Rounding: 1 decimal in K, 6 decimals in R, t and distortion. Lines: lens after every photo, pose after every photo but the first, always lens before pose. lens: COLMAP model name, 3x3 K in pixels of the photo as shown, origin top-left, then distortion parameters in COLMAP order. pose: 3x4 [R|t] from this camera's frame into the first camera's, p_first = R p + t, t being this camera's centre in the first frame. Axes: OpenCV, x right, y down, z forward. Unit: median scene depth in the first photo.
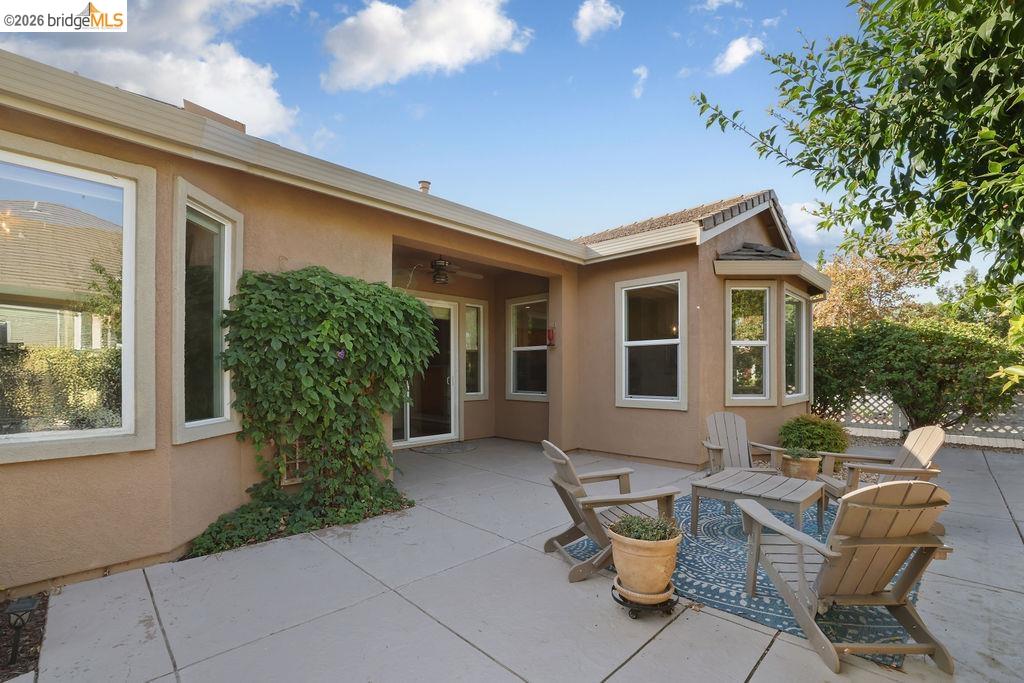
lens RADIAL K [[439.9, 0, 512.1], [0, 439.9, 369.2], [0, 0, 1]] dist [0.000023, -0.000009]
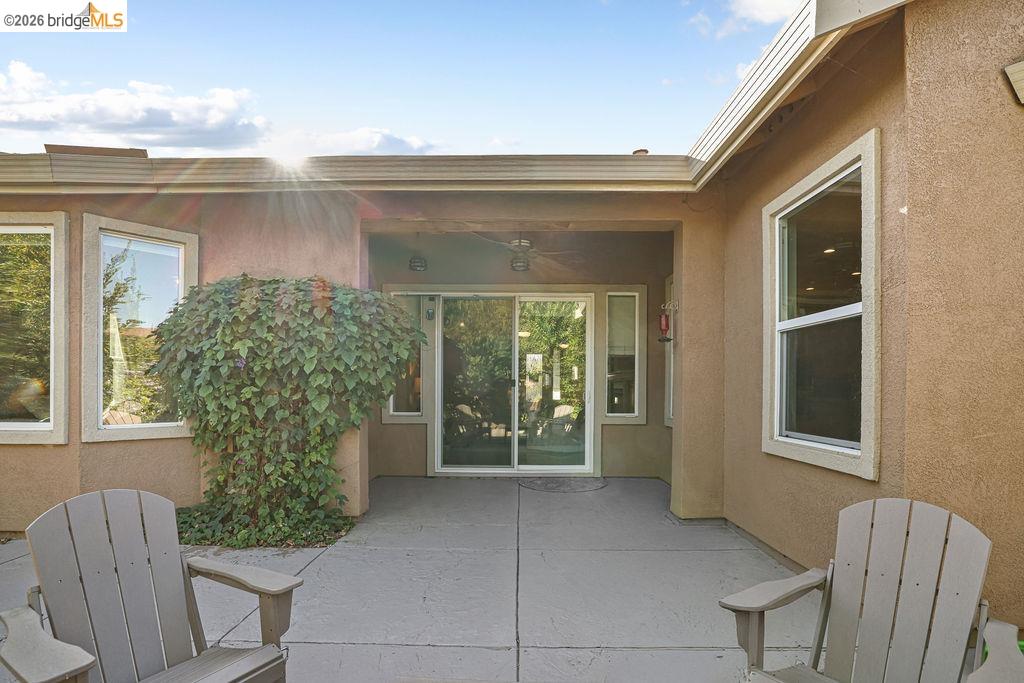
lens RADIAL K [[456.6, 0, 512.0], [0, 456.6, 385.8], [0, 0, 1]] dist [-0.000016, -0.000002]
pose [[0.705937, 0.001993, -0.708272, 0.410217], [-0.000953, 0.999998, 0.001864, 0.007530], [0.708274, -0.000641, 0.705938, 0.429698]]
